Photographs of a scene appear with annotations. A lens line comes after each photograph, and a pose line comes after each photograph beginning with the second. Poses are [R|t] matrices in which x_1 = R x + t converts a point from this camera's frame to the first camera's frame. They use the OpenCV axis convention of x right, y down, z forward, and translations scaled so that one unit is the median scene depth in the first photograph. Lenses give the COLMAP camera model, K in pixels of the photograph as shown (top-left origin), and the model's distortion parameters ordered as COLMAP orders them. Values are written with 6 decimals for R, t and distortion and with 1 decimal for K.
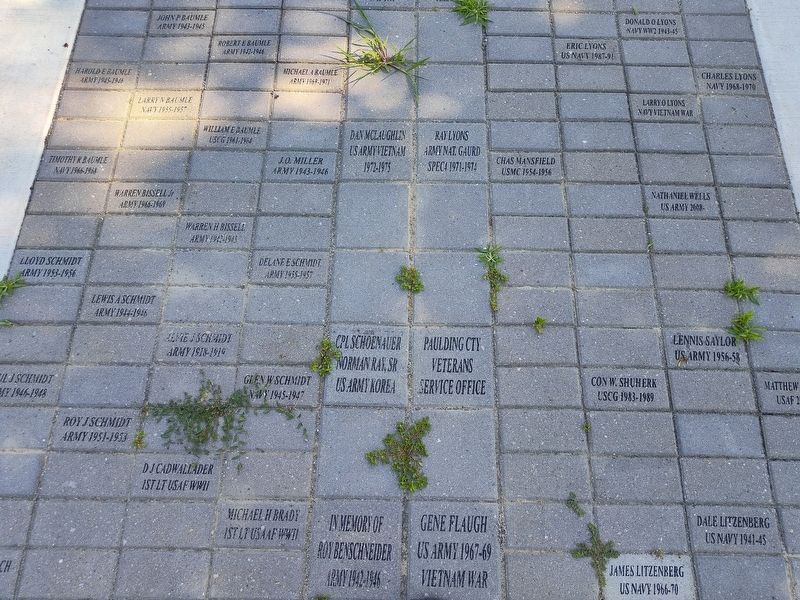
lens RADIAL K [[534.7, 0, 402.5], [0, 534.7, 297.2], [0, 0, 1]] dist [0.039974, -0.040465]
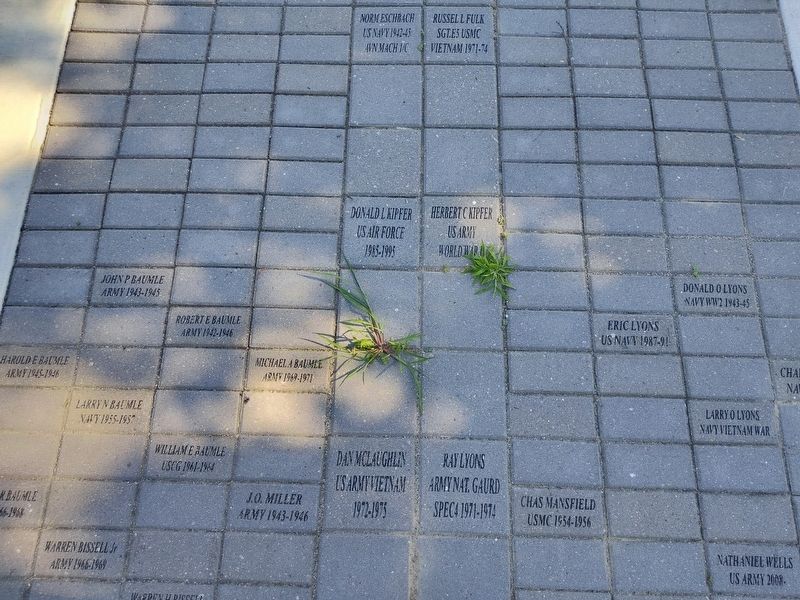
lens RADIAL K [[534.7, 0, 400.5], [0, 534.7, 295.2], [0, 0, 1]] dist [0.039974, -0.040465]
pose [[0.999834, 0.003619, -0.017870, 0.011686], [-0.002720, 0.998741, 0.050099, -0.621678], [0.018029, -0.050042, 0.998584, 0.227104]]
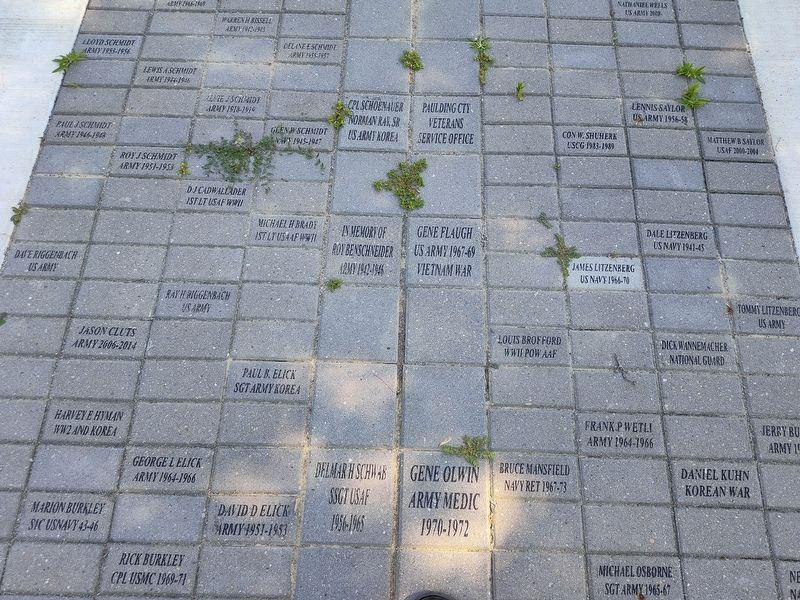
lens RADIAL K [[534.7, 0, 397.3], [0, 534.7, 301.3], [0, 0, 1]] dist [0.039974, -0.040465]
pose [[0.999816, 0.019102, -0.001465, -0.005502], [-0.019132, 0.999527, -0.024072, 0.503971], [0.001004, 0.024095, 0.999709, -0.165798]]
